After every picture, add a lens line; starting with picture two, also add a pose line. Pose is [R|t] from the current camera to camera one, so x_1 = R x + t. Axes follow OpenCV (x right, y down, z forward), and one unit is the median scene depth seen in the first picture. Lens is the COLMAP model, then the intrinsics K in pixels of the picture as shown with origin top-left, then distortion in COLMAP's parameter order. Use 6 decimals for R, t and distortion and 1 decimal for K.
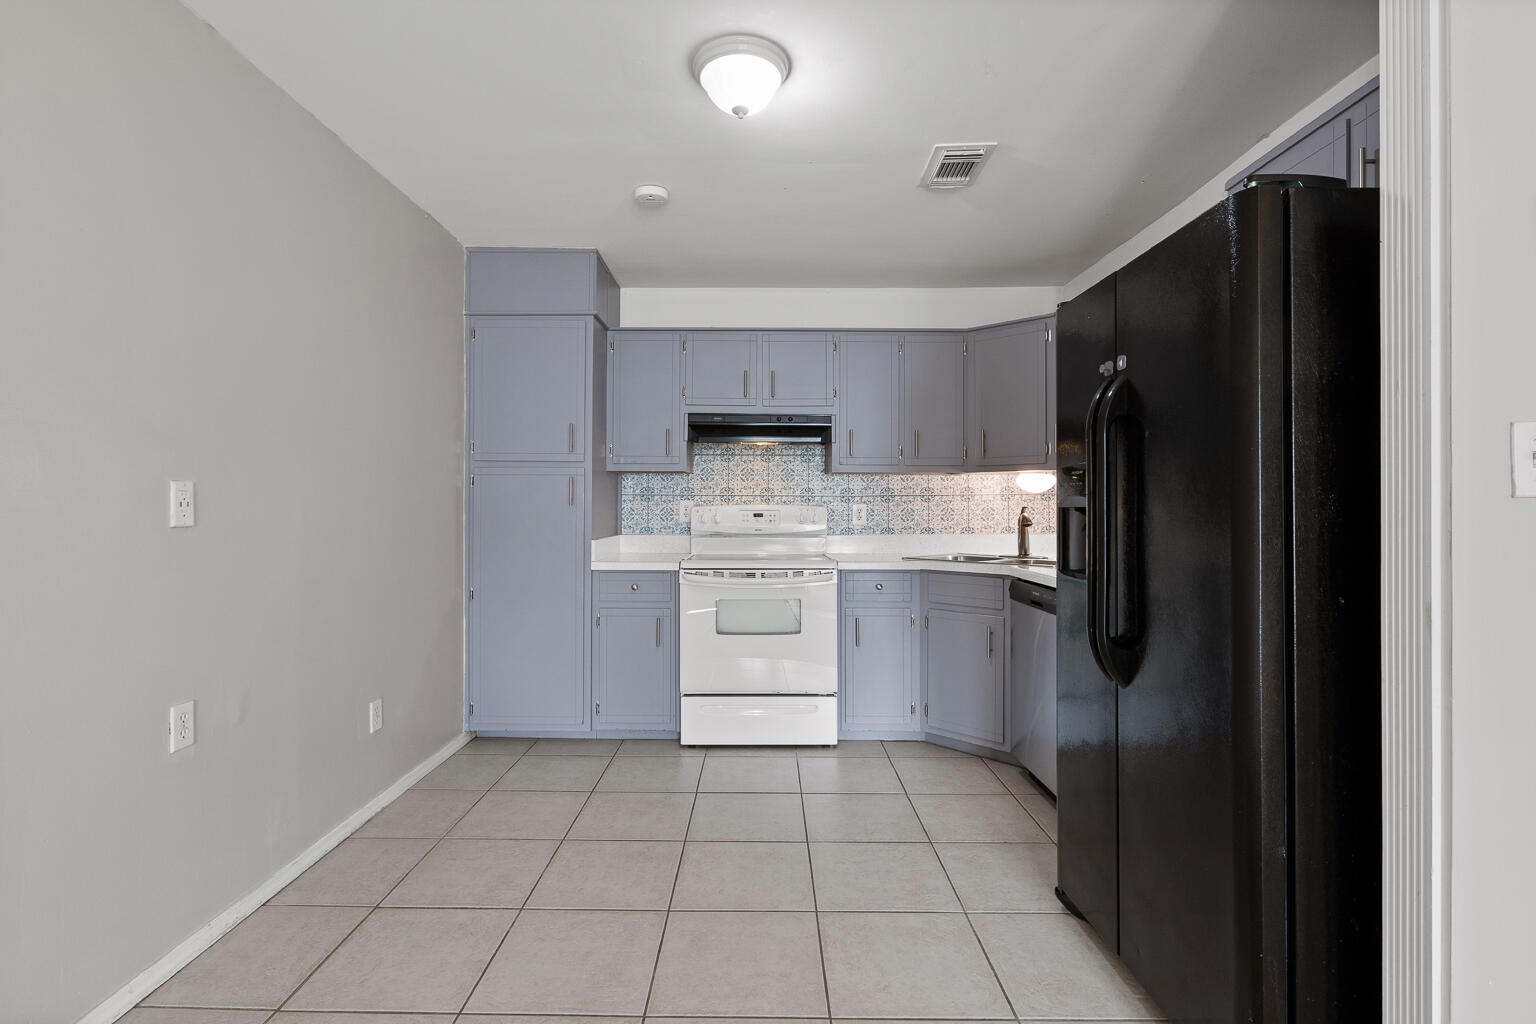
lens RADIAL K [[699.5, 0, 757.3], [0, 699.5, 511.2], [0, 0, 1]] dist [-0.003585, 0.000854]
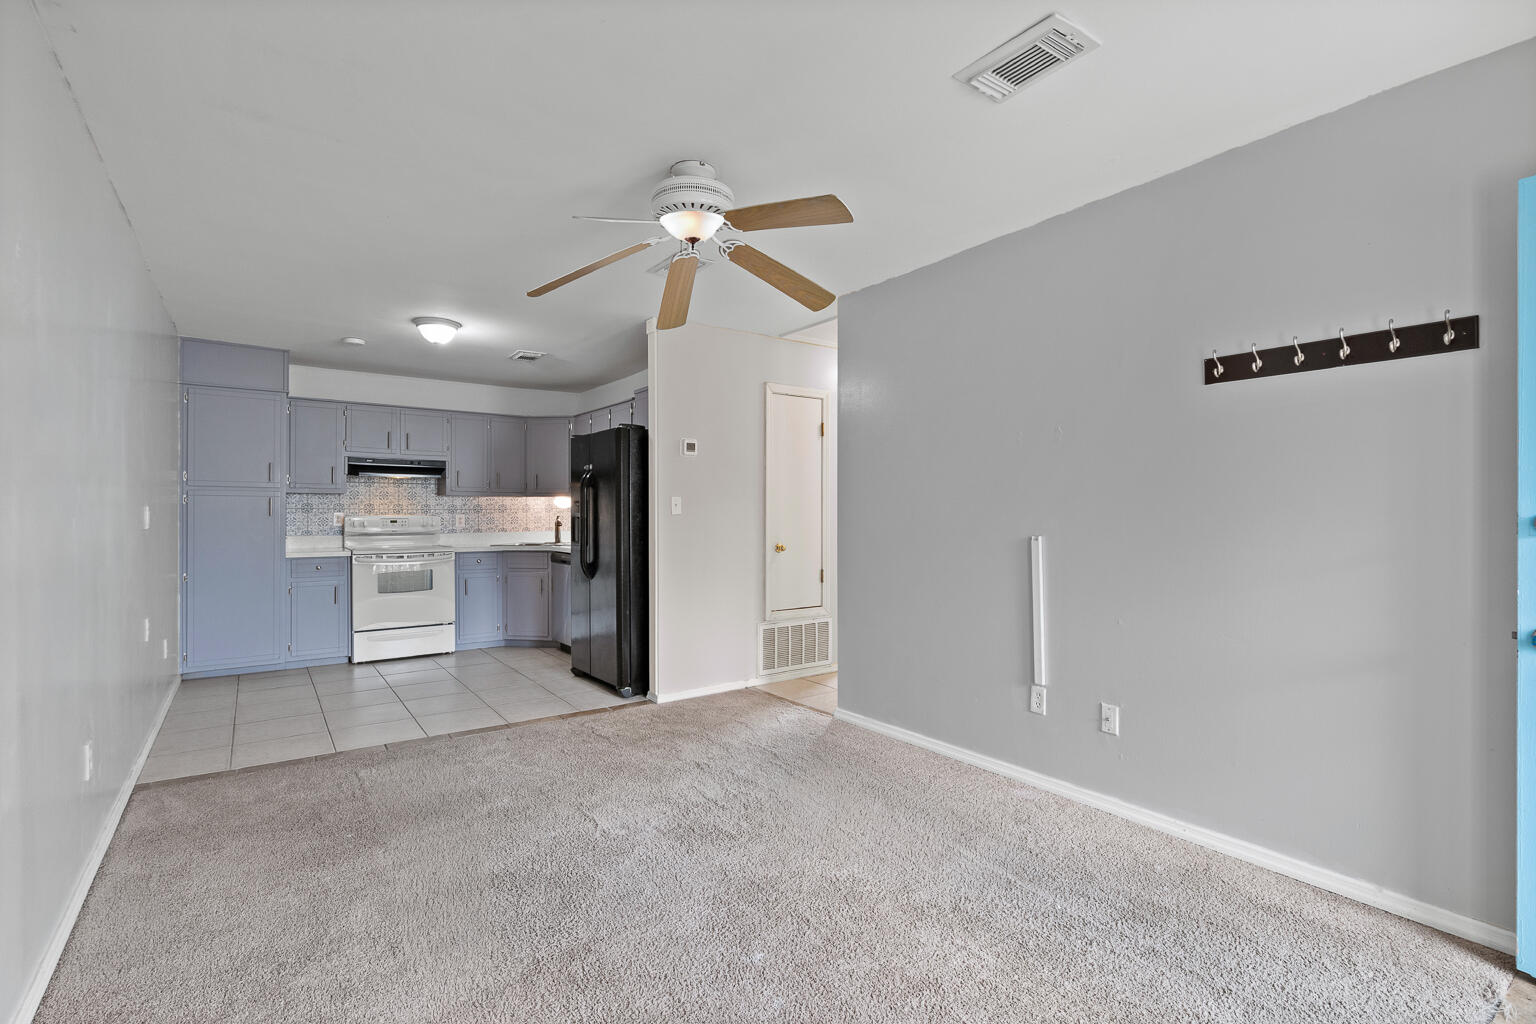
lens RADIAL K [[699.5, 0, 757.3], [0, 699.5, 511.2], [0, 0, 1]] dist [-0.003585, 0.000854]
pose [[0.800858, 0.000332, 0.598855, -0.300520], [0.005202, 0.999958, -0.007511, -0.001847], [-0.598832, 0.009131, 0.800822, -0.789422]]
